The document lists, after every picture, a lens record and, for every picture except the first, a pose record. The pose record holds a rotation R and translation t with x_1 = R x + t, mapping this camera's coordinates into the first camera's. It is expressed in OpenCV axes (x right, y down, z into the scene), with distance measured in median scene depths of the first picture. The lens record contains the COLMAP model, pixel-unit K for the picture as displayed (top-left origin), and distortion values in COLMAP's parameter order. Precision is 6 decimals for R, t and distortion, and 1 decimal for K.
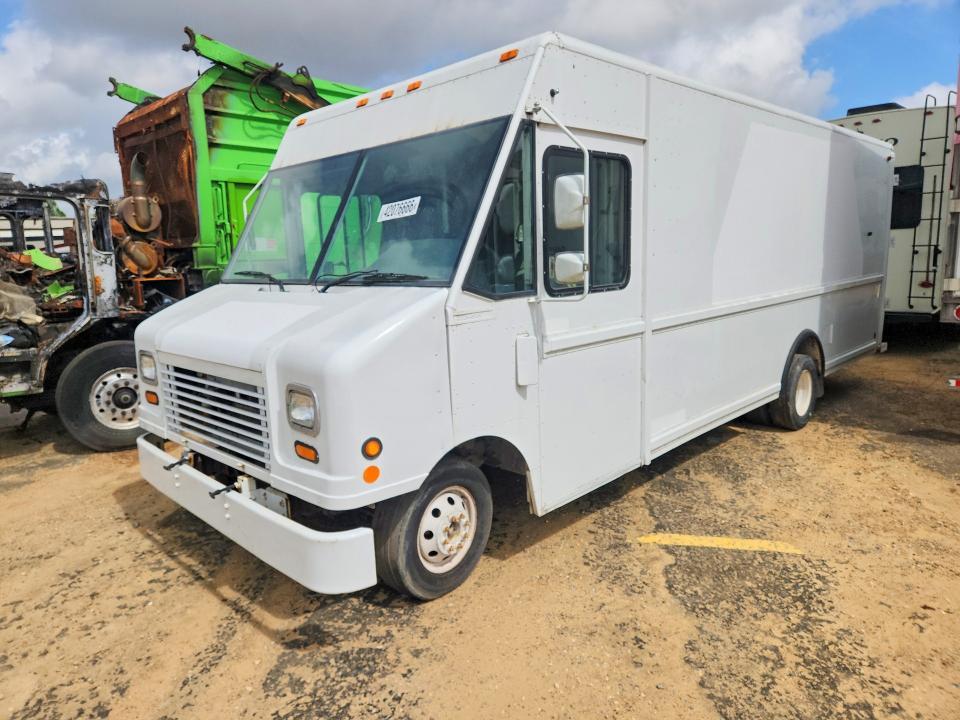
lens RADIAL K [[641.5, 0, 475.5], [0, 641.5, 361.7], [0, 0, 1]] dist [0.021136, -0.012569]
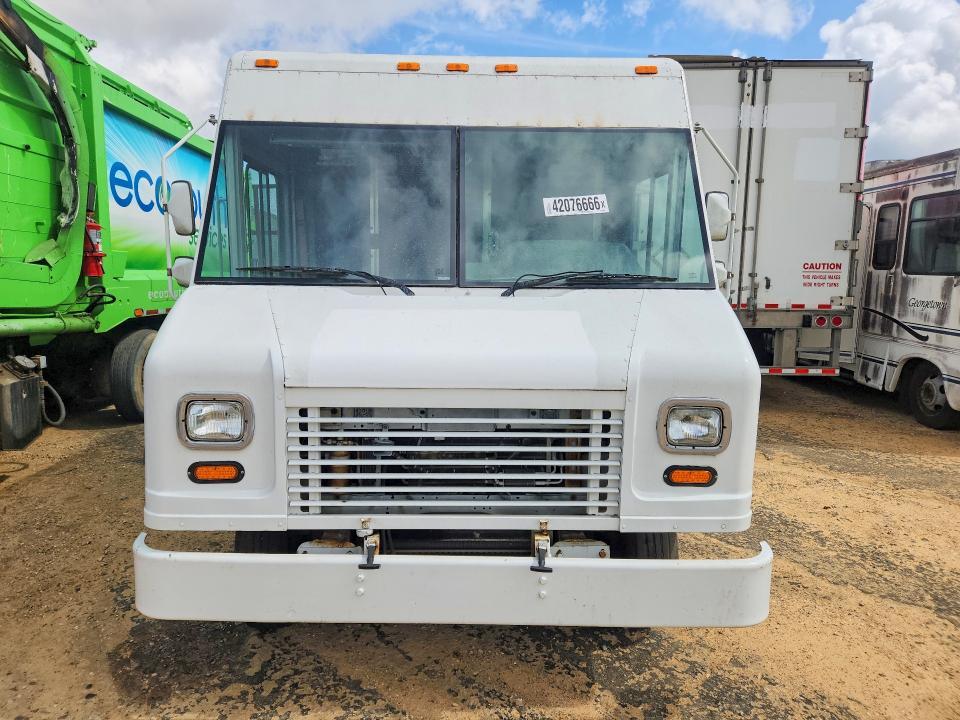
lens RADIAL K [[641.5, 0, 460.1], [0, 641.5, 354.8], [0, 0, 1]] dist [0.021136, -0.012569]
pose [[0.699302, -0.053767, 0.712801, -0.989839], [0.082498, 0.996575, -0.005763, -0.038967], [-0.710049, 0.062835, 0.701343, 0.548314]]
